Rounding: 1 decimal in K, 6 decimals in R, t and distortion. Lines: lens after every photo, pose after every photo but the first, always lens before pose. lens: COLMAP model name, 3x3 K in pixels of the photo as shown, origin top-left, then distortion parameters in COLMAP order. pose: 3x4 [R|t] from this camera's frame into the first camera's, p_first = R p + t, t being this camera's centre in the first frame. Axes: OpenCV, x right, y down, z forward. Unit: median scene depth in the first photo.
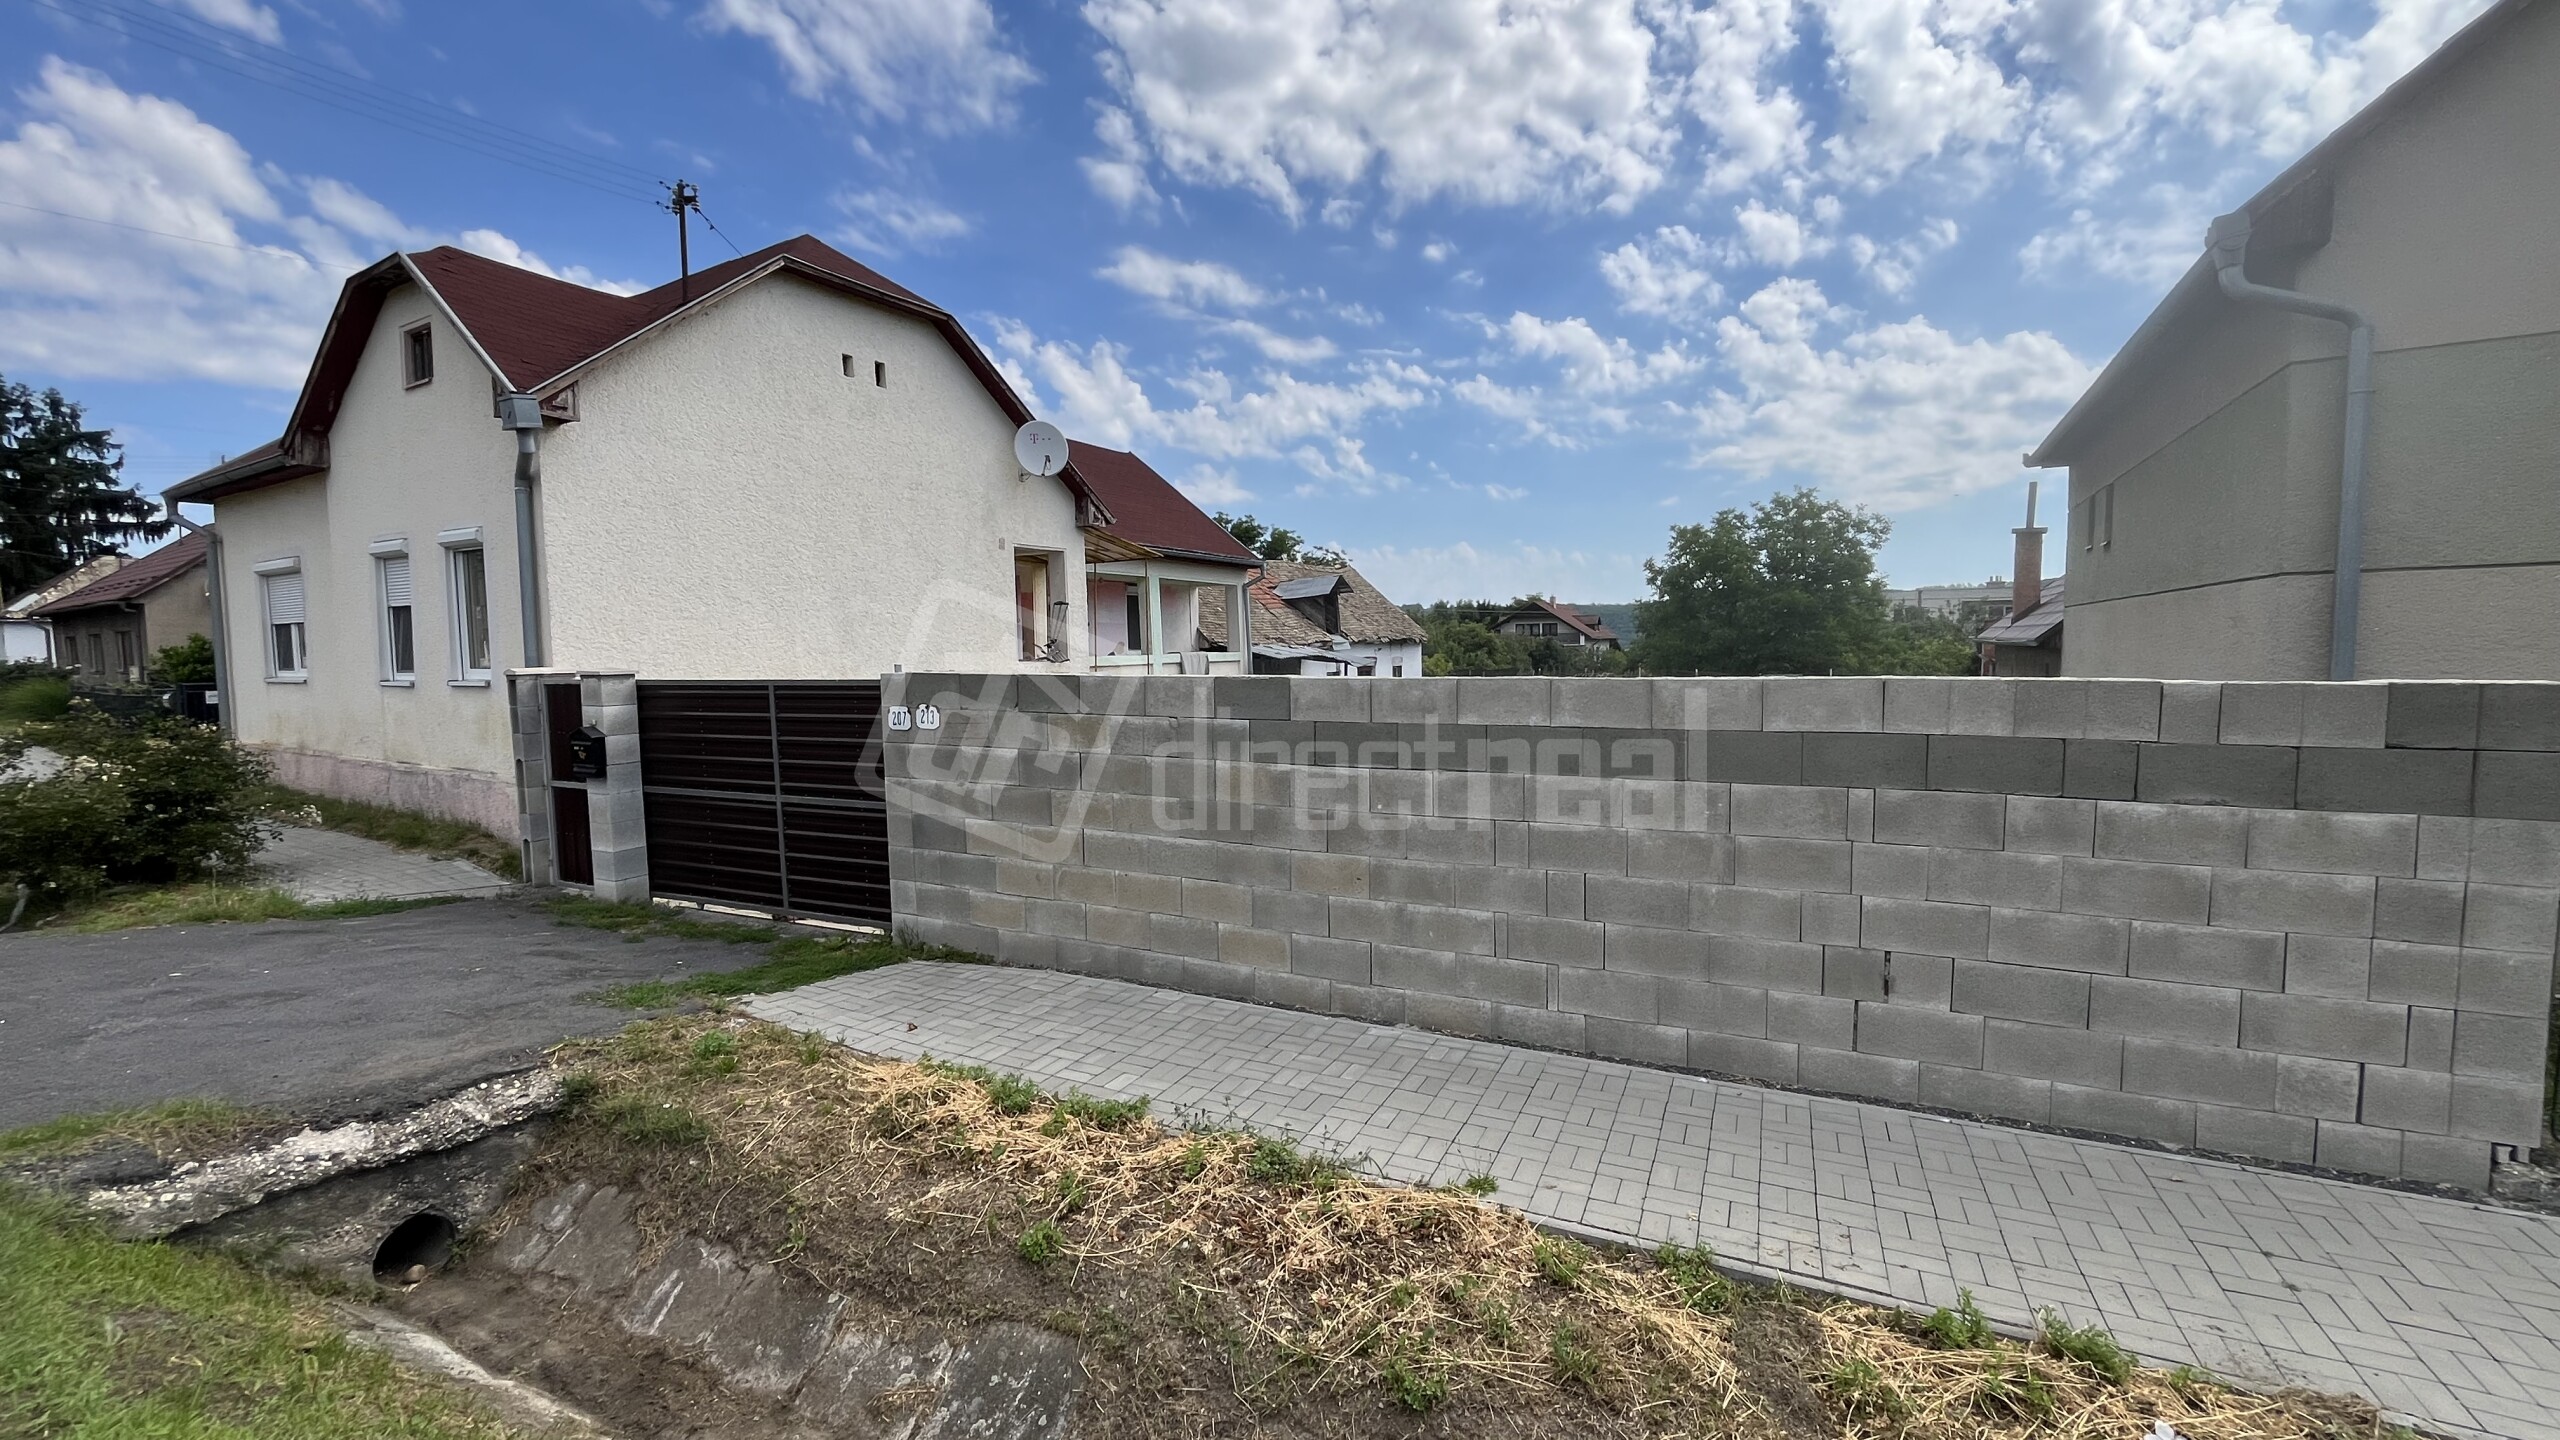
lens RADIAL K [[1036.0, 0, 1268.9], [0, 1036.0, 714.4], [0, 0, 1]] dist [-0.003233, -0.000053]
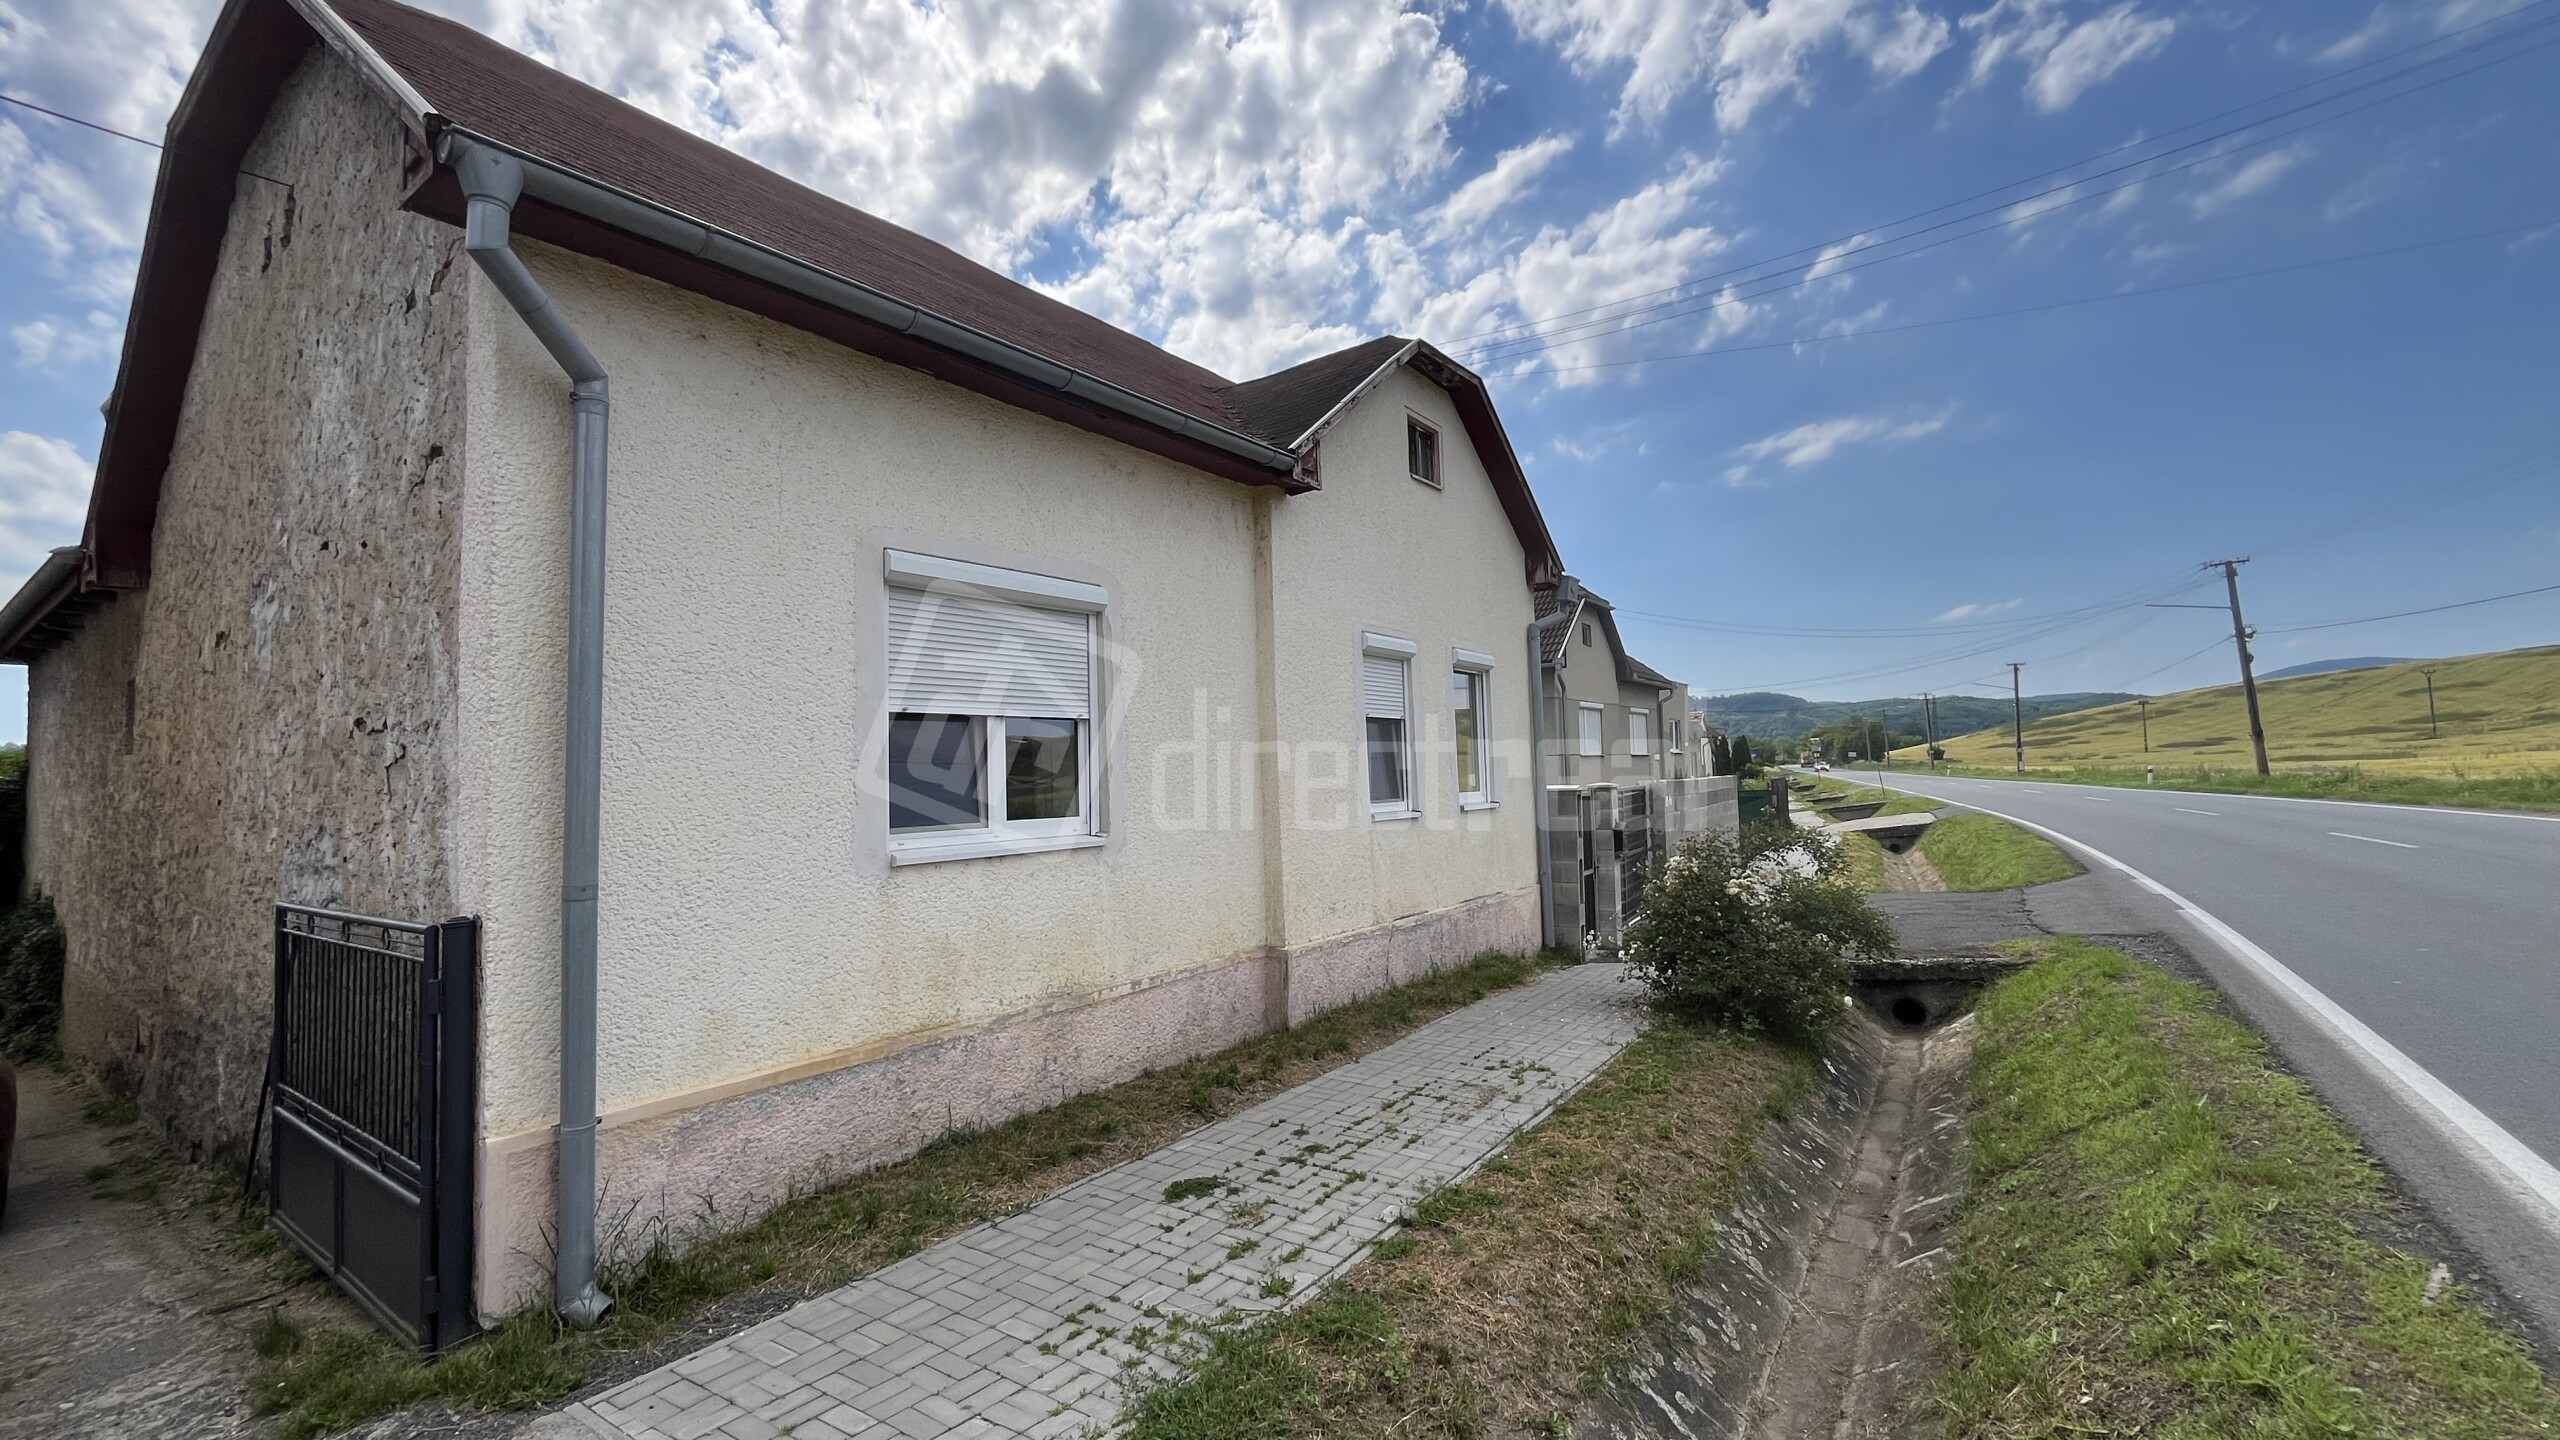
lens RADIAL K [[1036.0, 0, 1227.3], [0, 1036.0, 712.8], [0, 0, 1]] dist [-0.003233, -0.000053]
pose [[0.097406, 0.079663, 0.992051, -3.155187], [0.100156, 0.990947, -0.089408, -0.095809], [-0.990192, 0.108069, 0.088546, 2.028451]]
